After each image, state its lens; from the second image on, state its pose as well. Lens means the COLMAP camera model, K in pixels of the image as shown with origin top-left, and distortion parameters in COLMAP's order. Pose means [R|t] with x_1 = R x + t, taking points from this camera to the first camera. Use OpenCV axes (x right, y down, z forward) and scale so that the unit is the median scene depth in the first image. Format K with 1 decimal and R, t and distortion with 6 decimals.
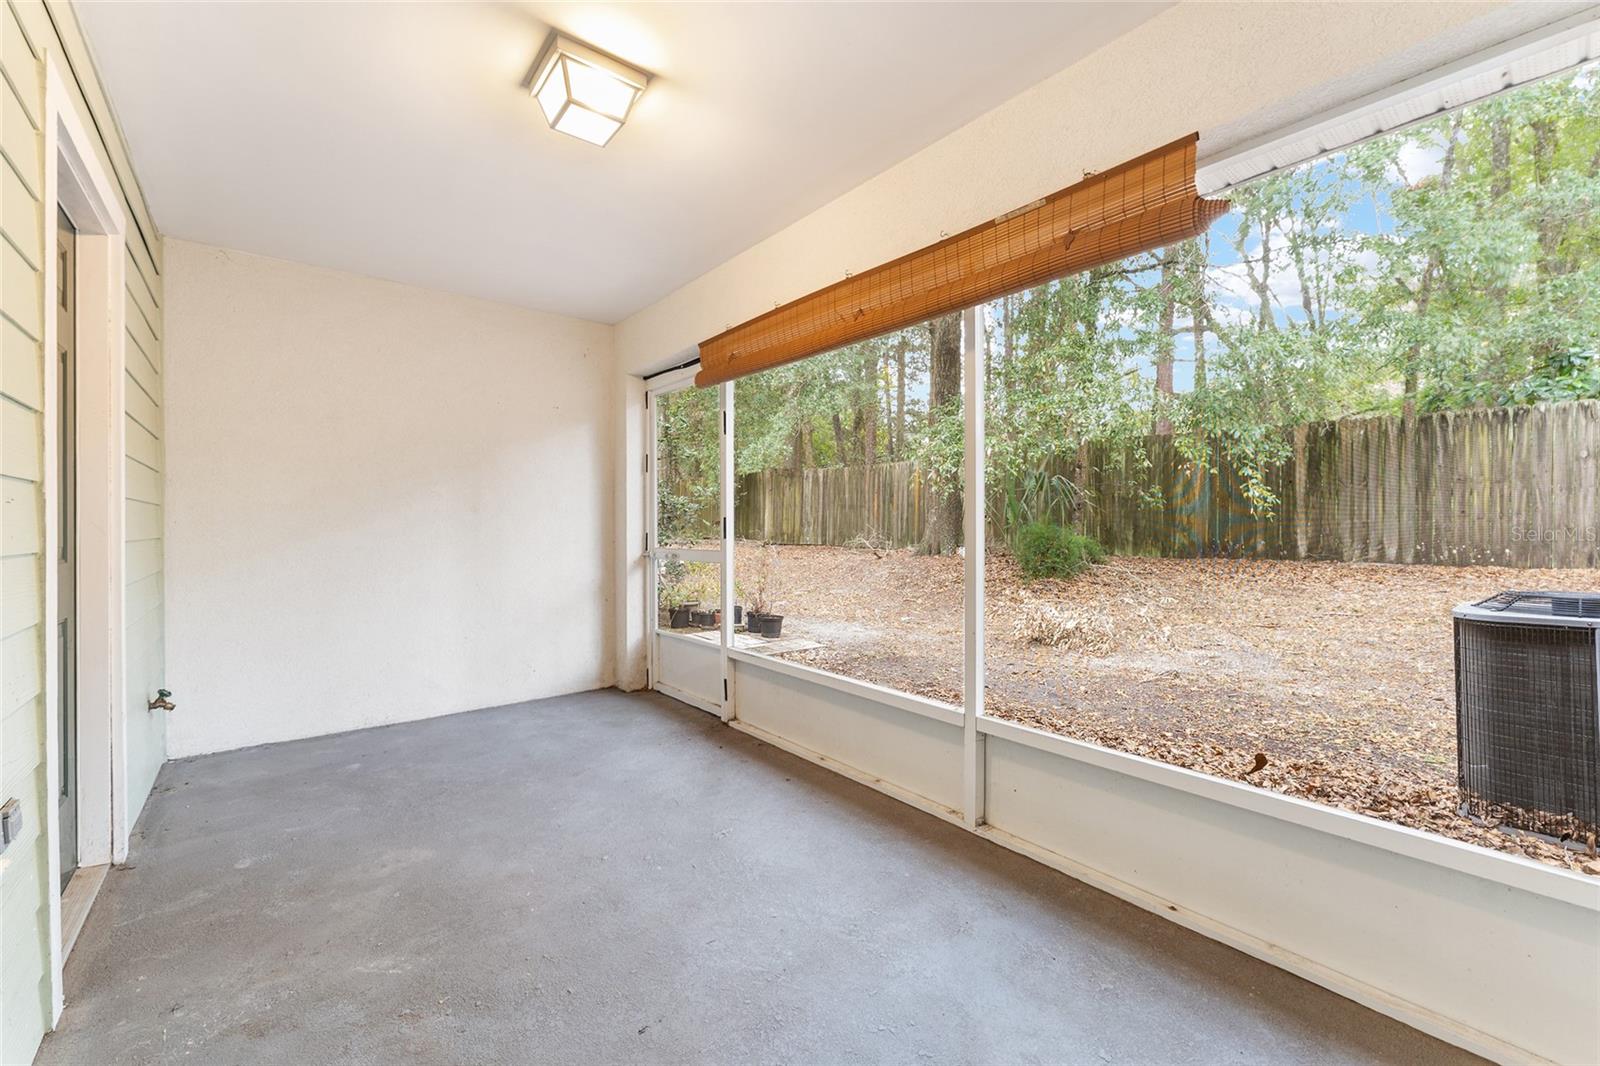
lens RADIAL K [[645.3, 0, 797.0], [0, 645.3, 524.4], [0, 0, 1]] dist [0.001830, -0.000632]
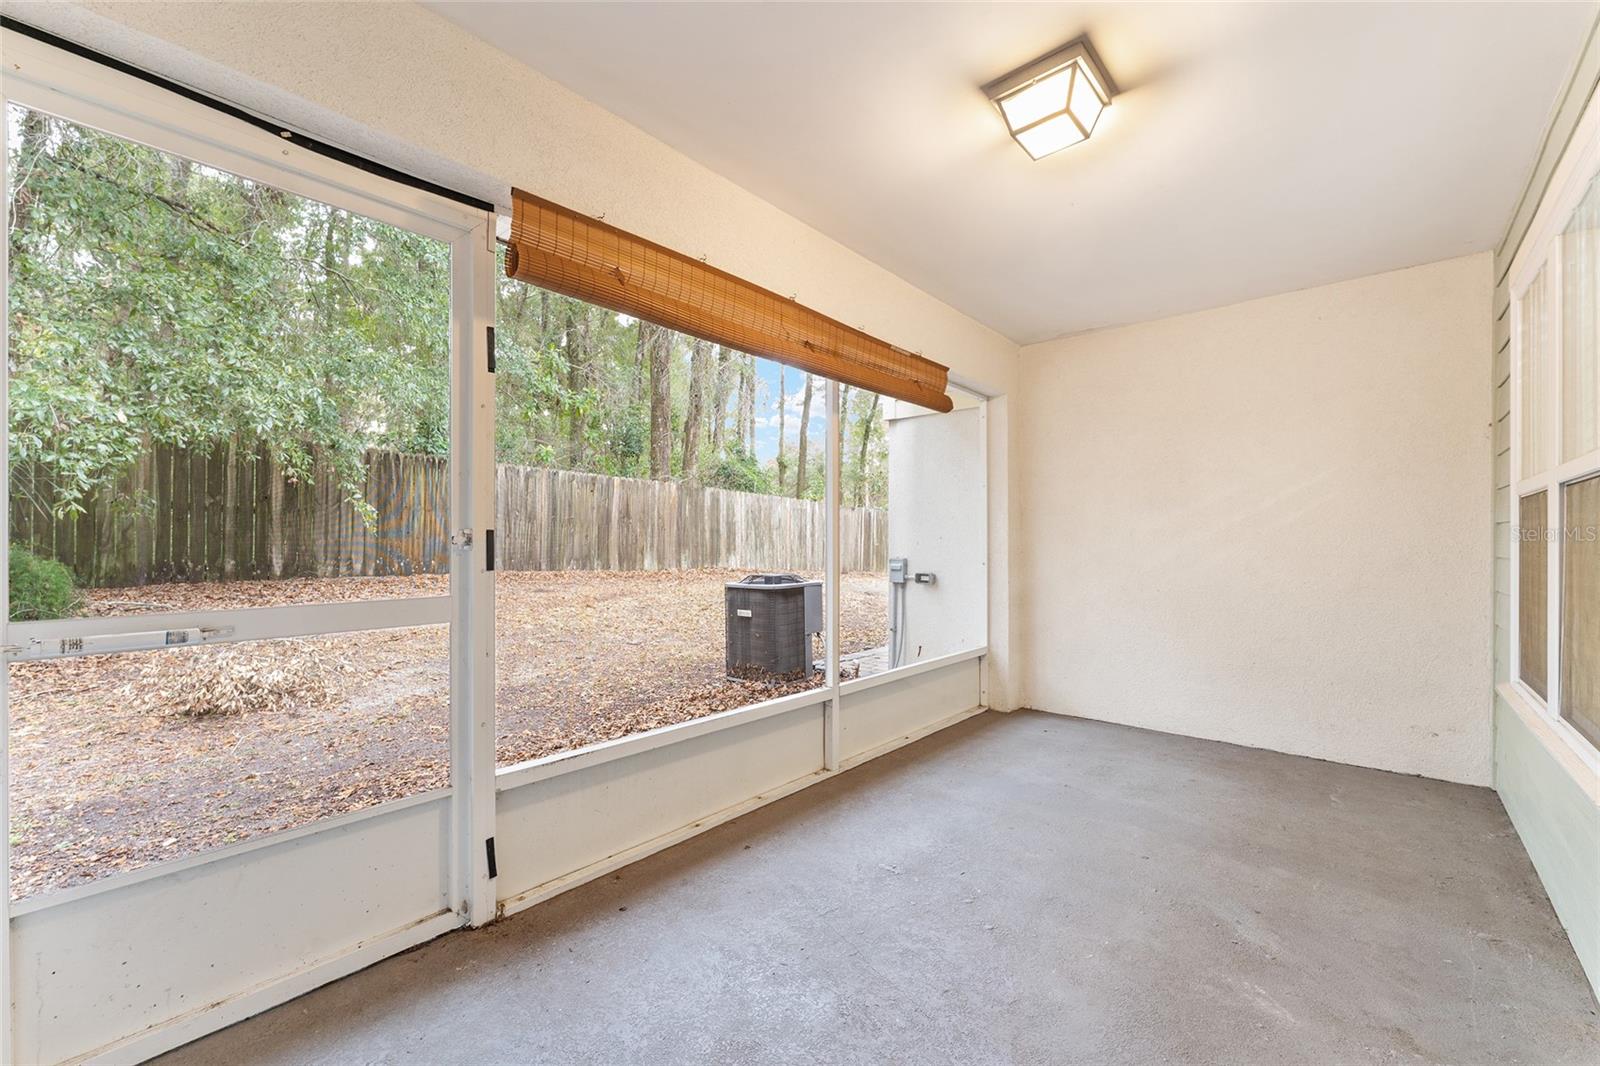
lens RADIAL K [[645.3, 0, 804.7], [0, 645.3, 537.7], [0, 0, 1]] dist [0.001830, -0.000632]
pose [[-0.166783, 0.007757, 0.985963, -0.359957], [-0.001615, 0.999966, -0.008141, -0.000263], [-0.985992, -0.002950, -0.166765, 0.448078]]
